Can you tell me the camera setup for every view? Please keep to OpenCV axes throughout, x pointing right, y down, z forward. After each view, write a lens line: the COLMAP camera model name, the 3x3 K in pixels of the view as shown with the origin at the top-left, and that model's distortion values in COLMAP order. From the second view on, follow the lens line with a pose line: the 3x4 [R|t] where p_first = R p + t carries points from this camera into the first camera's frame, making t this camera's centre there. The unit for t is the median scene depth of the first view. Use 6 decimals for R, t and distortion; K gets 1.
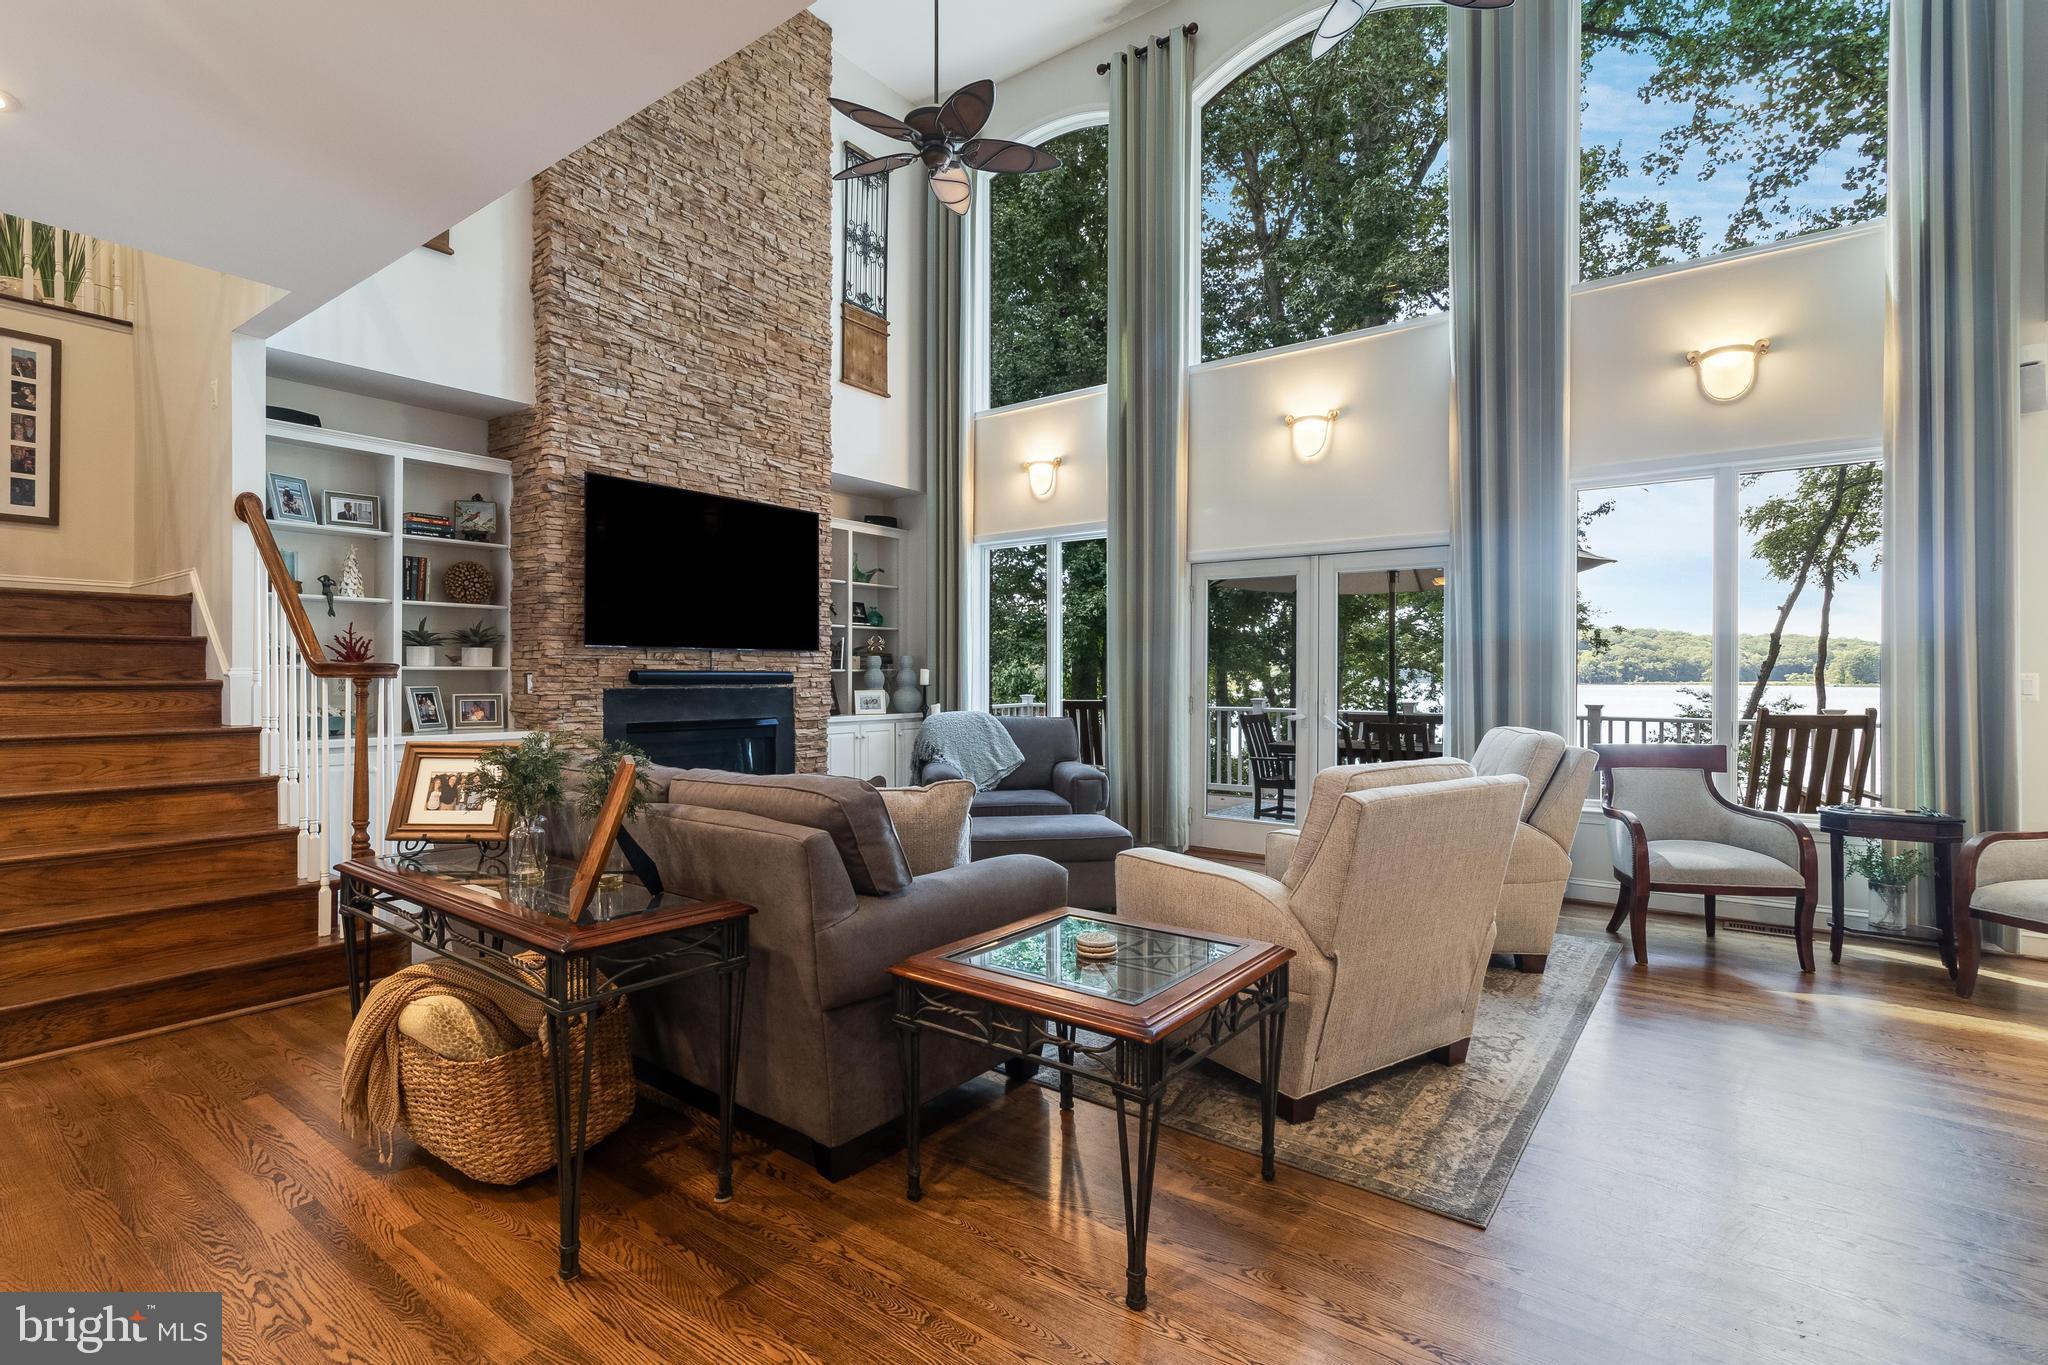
lens RADIAL K [[946.0, 0, 1041.8], [0, 946.0, 680.2], [0, 0, 1]] dist [-0.001213, -0.000684]
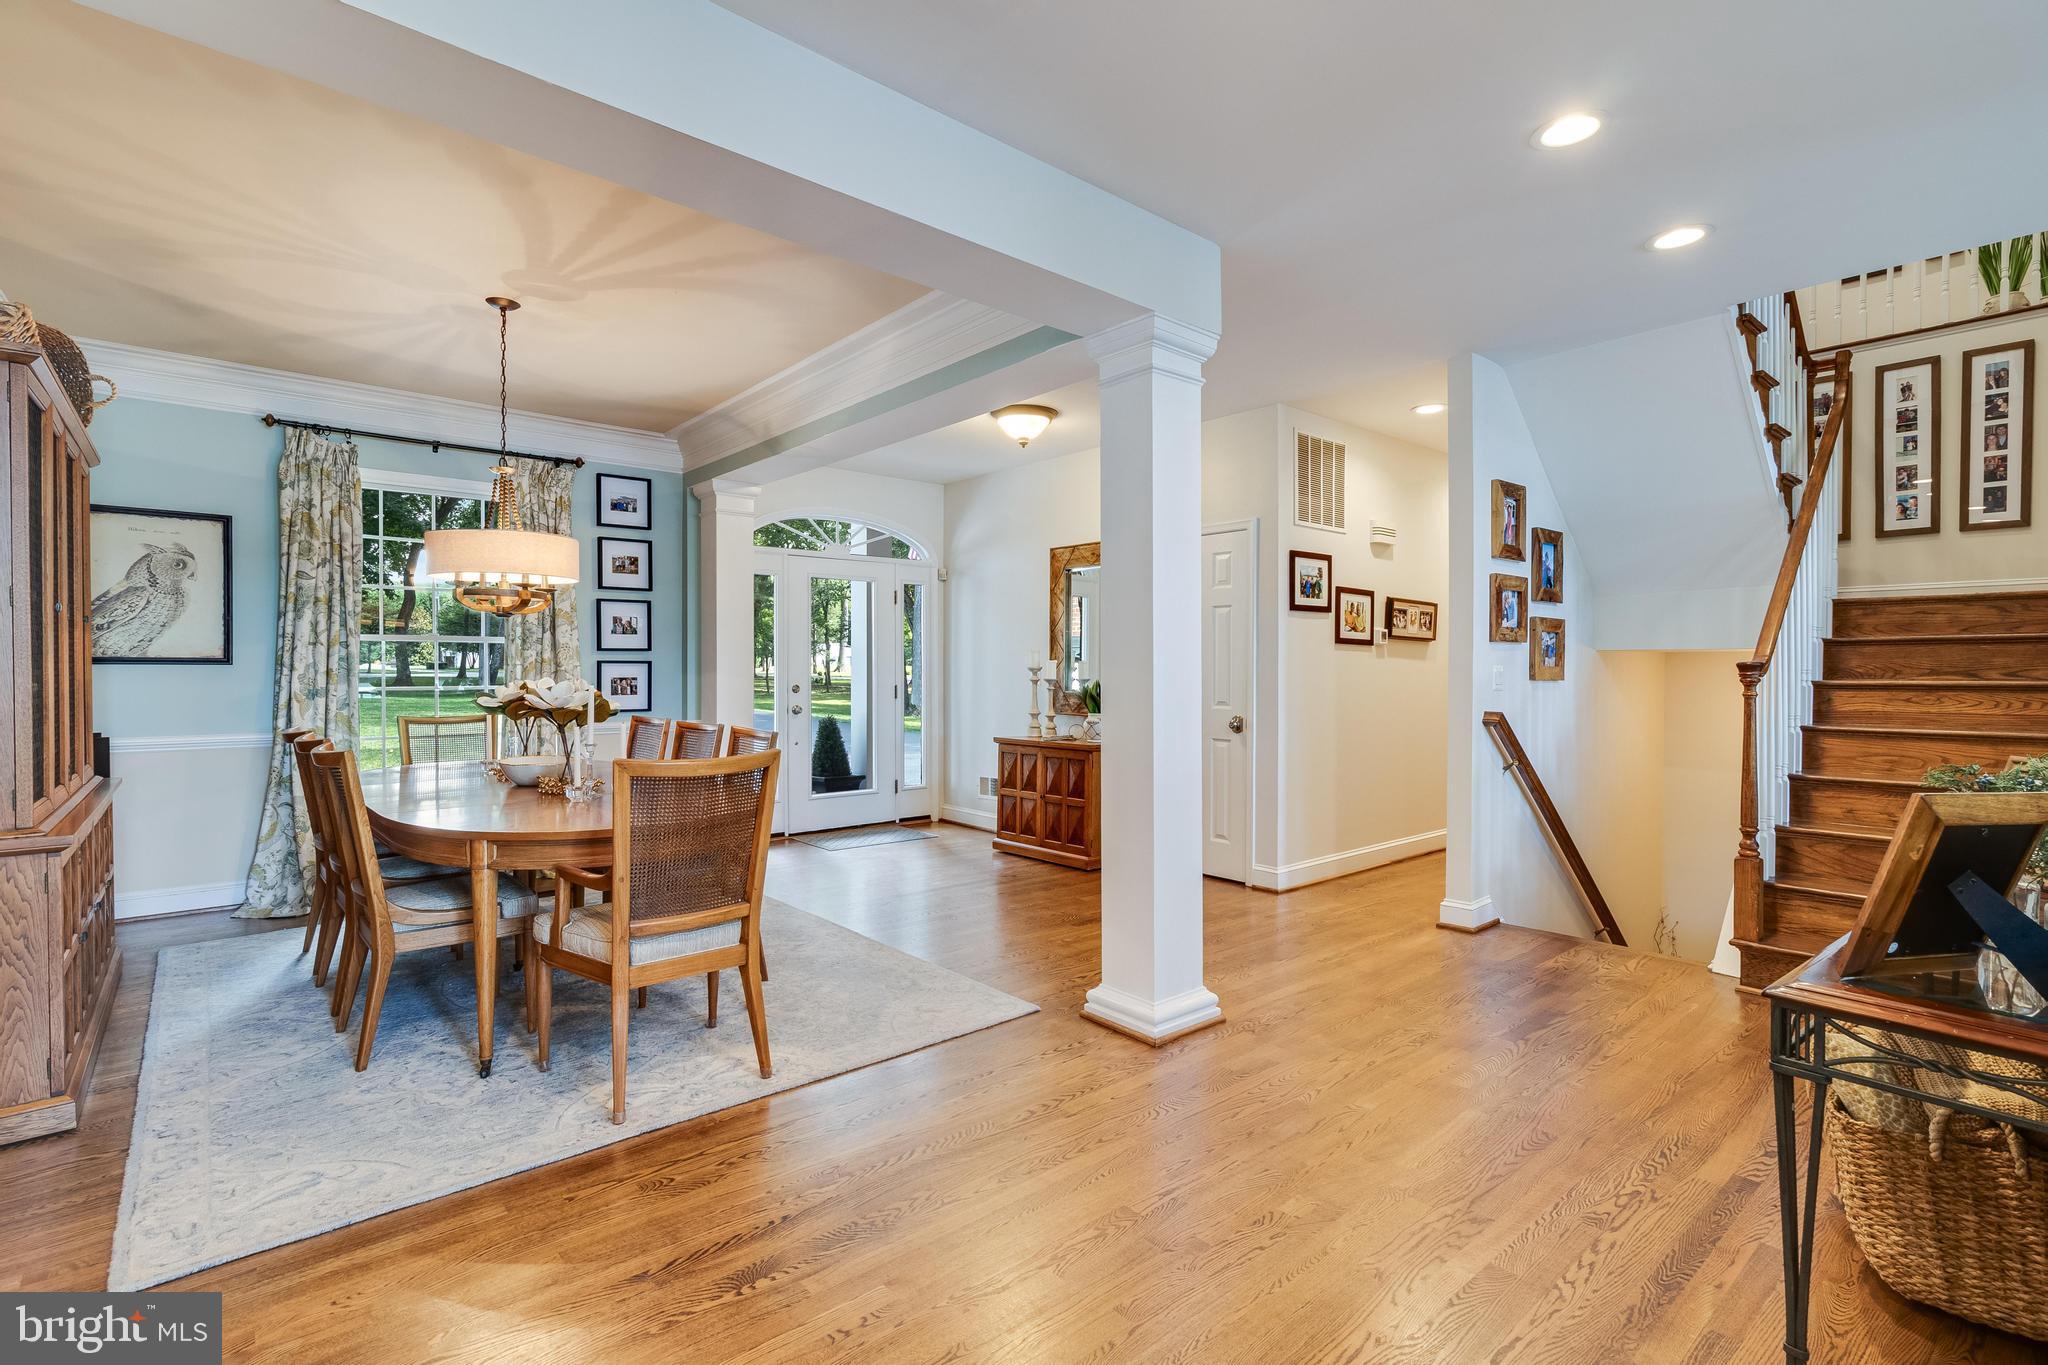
lens RADIAL K [[946.0, 0, 1017.0], [0, 946.0, 678.4], [0, 0, 1]] dist [-0.001213, -0.000684]
pose [[-0.248651, 0.008013, -0.968560, 0.181145], [-0.008194, 0.999913, 0.010376, -0.003106], [0.968558, 0.010517, -0.248564, 0.193630]]
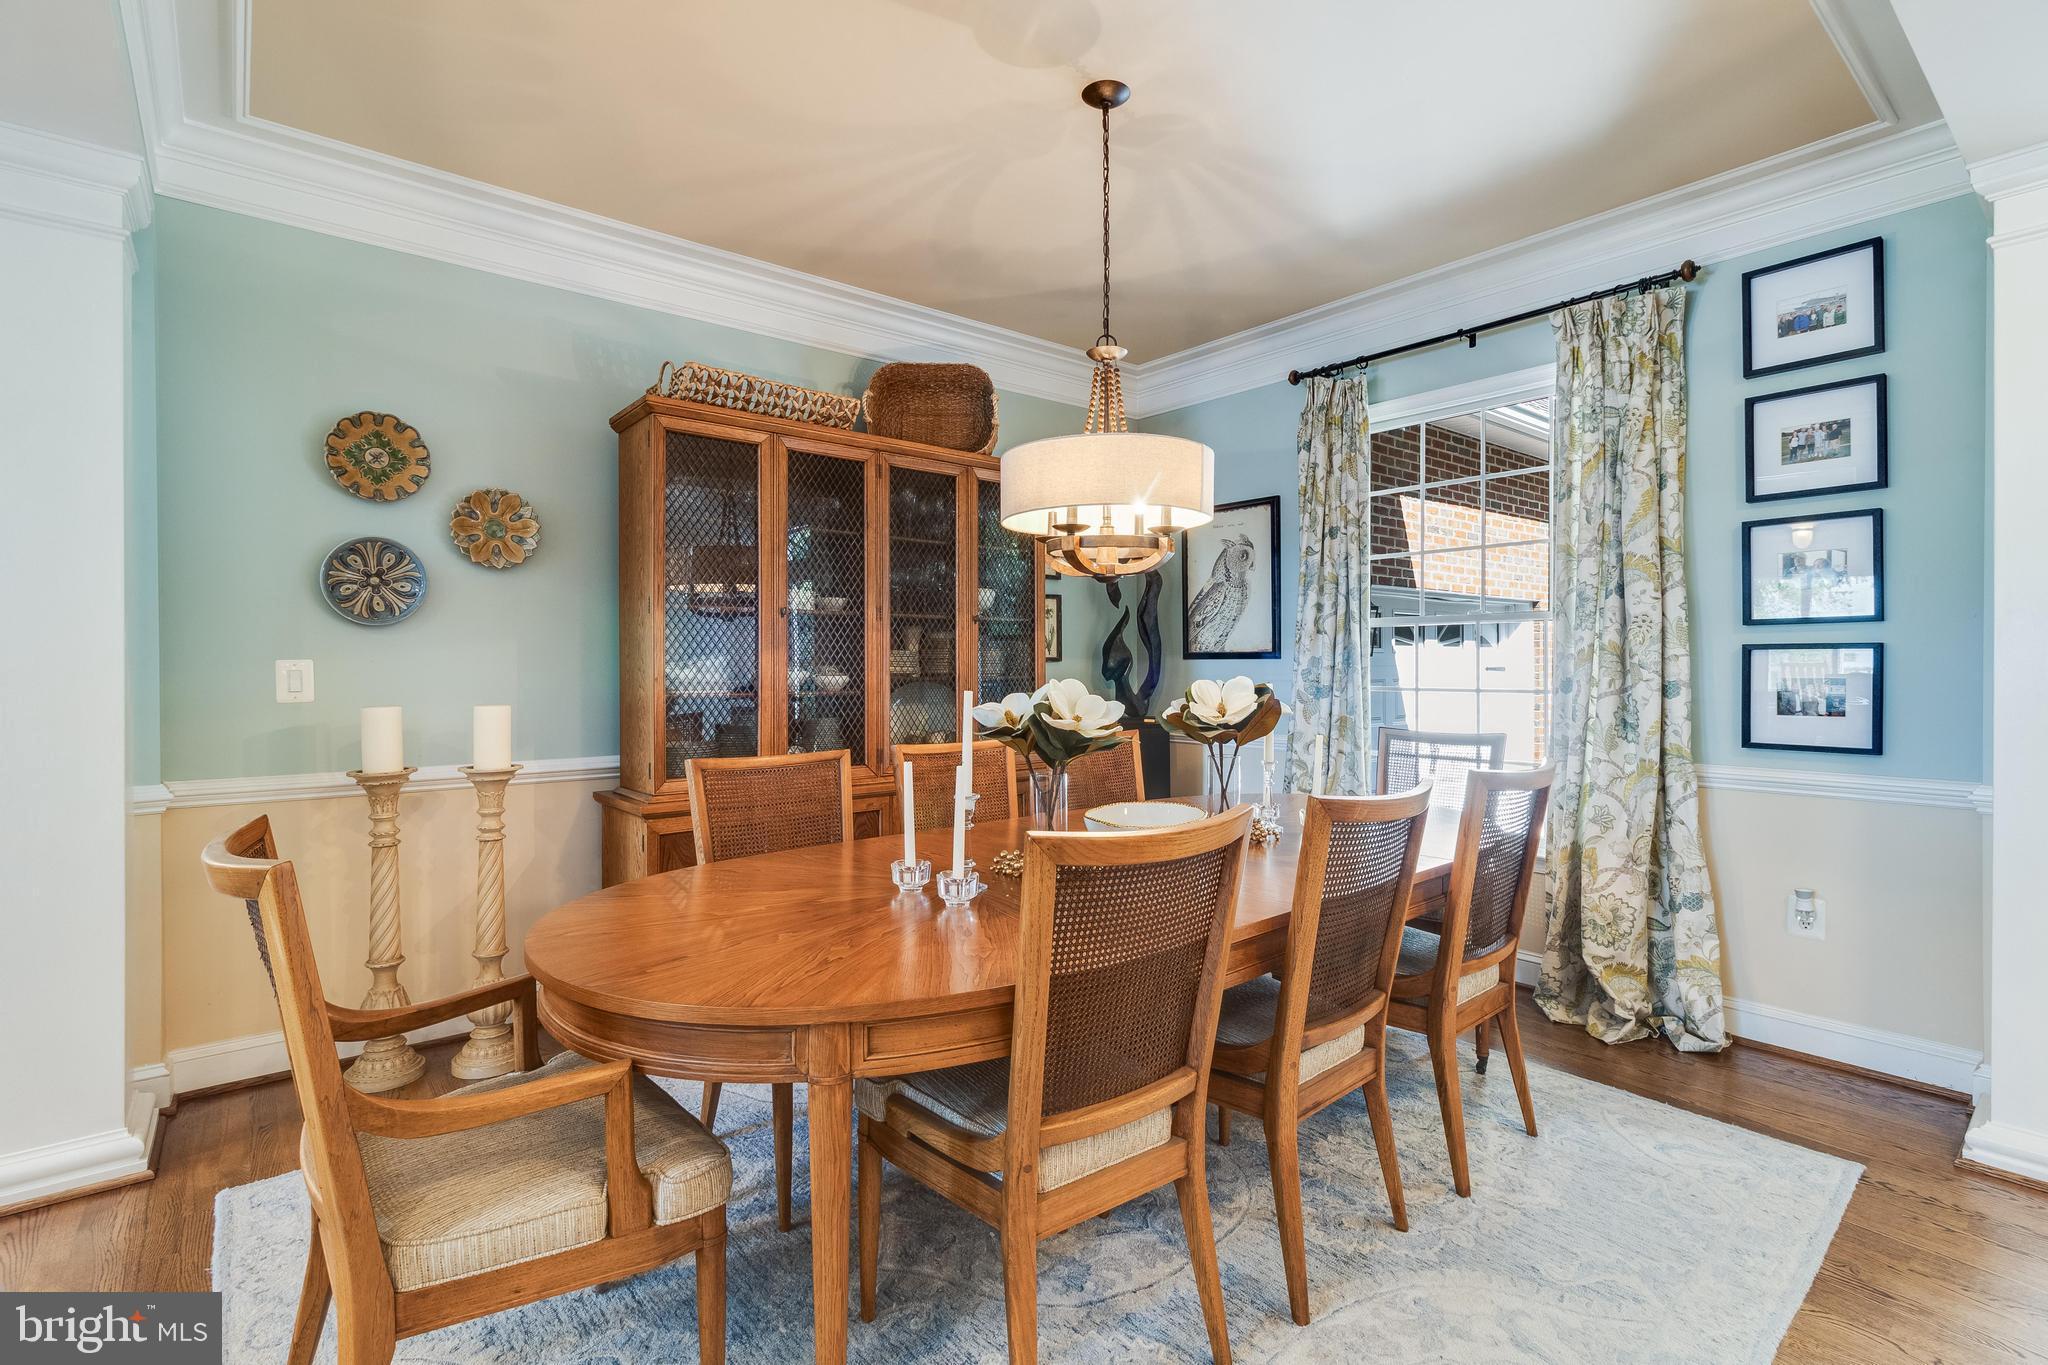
lens RADIAL K [[946.0, 0, 1023.2], [0, 946.0, 664.7], [0, 0, 1]] dist [-0.001213, -0.000684]
pose [[-0.965353, 0.002514, 0.260937, -0.500919], [0.004714, 0.999958, 0.007806, -0.003018], [-0.260906, 0.008765, -0.965324, 0.095000]]
